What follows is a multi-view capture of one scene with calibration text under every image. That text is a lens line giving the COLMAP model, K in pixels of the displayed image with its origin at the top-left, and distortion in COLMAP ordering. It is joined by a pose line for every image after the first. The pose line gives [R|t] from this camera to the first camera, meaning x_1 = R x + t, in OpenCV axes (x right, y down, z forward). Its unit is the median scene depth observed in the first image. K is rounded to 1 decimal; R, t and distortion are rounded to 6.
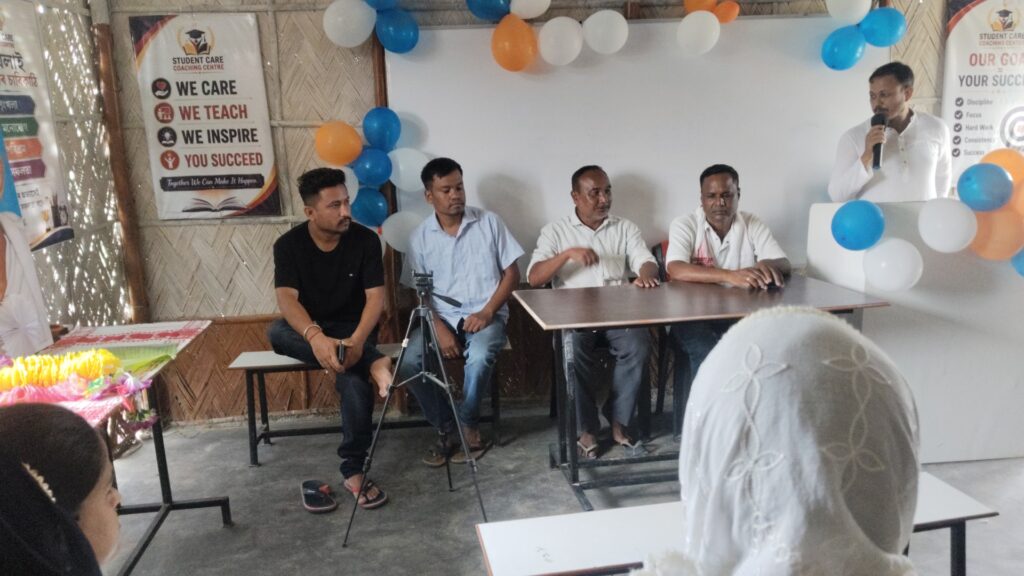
lens RADIAL K [[803.3, 0, 523.9], [0, 803.3, 293.2], [0, 0, 1]] dist [0.087204, -0.142654]
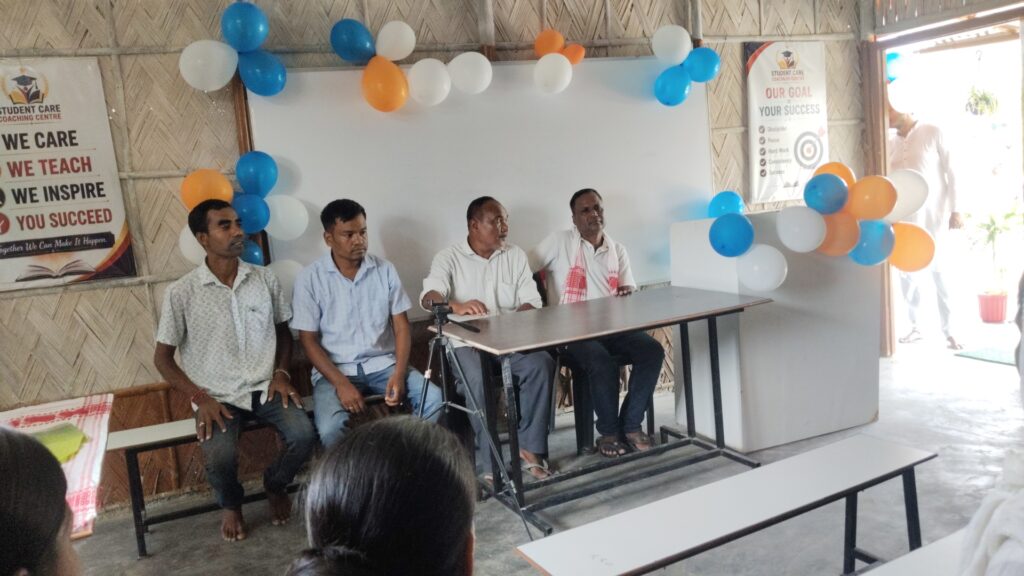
lens RADIAL K [[811.2, 0, 514.9], [0, 811.2, 290.7], [0, 0, 1]] dist [0.047947, -0.061030]
pose [[0.950751, -0.091638, 0.296101, -0.176493], [0.111505, 0.992460, -0.050884, 0.013800], [-0.289206, 0.081395, 0.953800, 0.011685]]
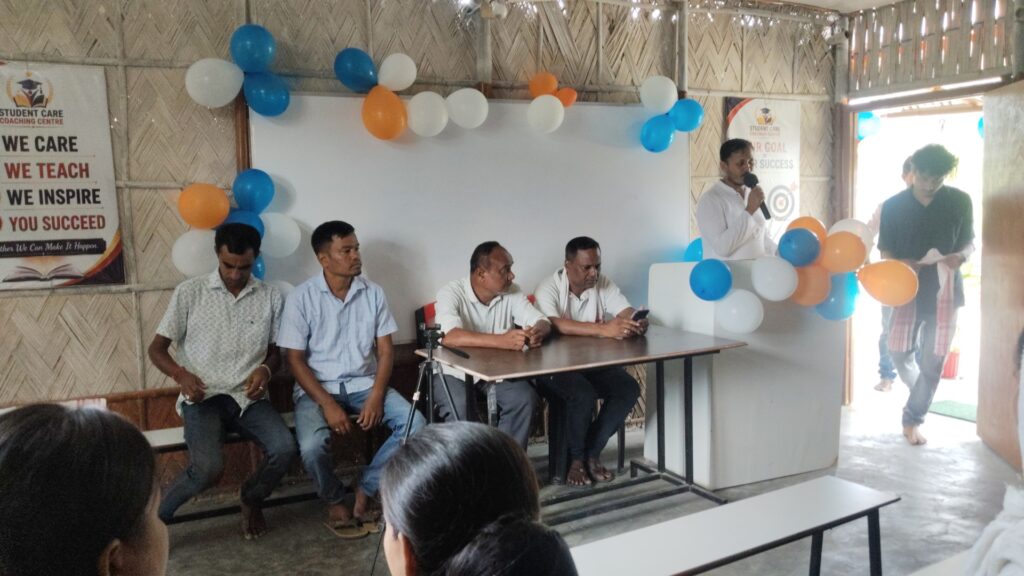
lens RADIAL K [[807.0, 0, 516.5], [0, 807.0, 289.6], [0, 0, 1]] dist [0.066563, -0.085298]
pose [[0.938656, -0.022312, 0.344132, -0.209972], [0.054751, 0.994890, -0.084836, 0.012662], [-0.340481, 0.098473, 0.935081, -0.004990]]
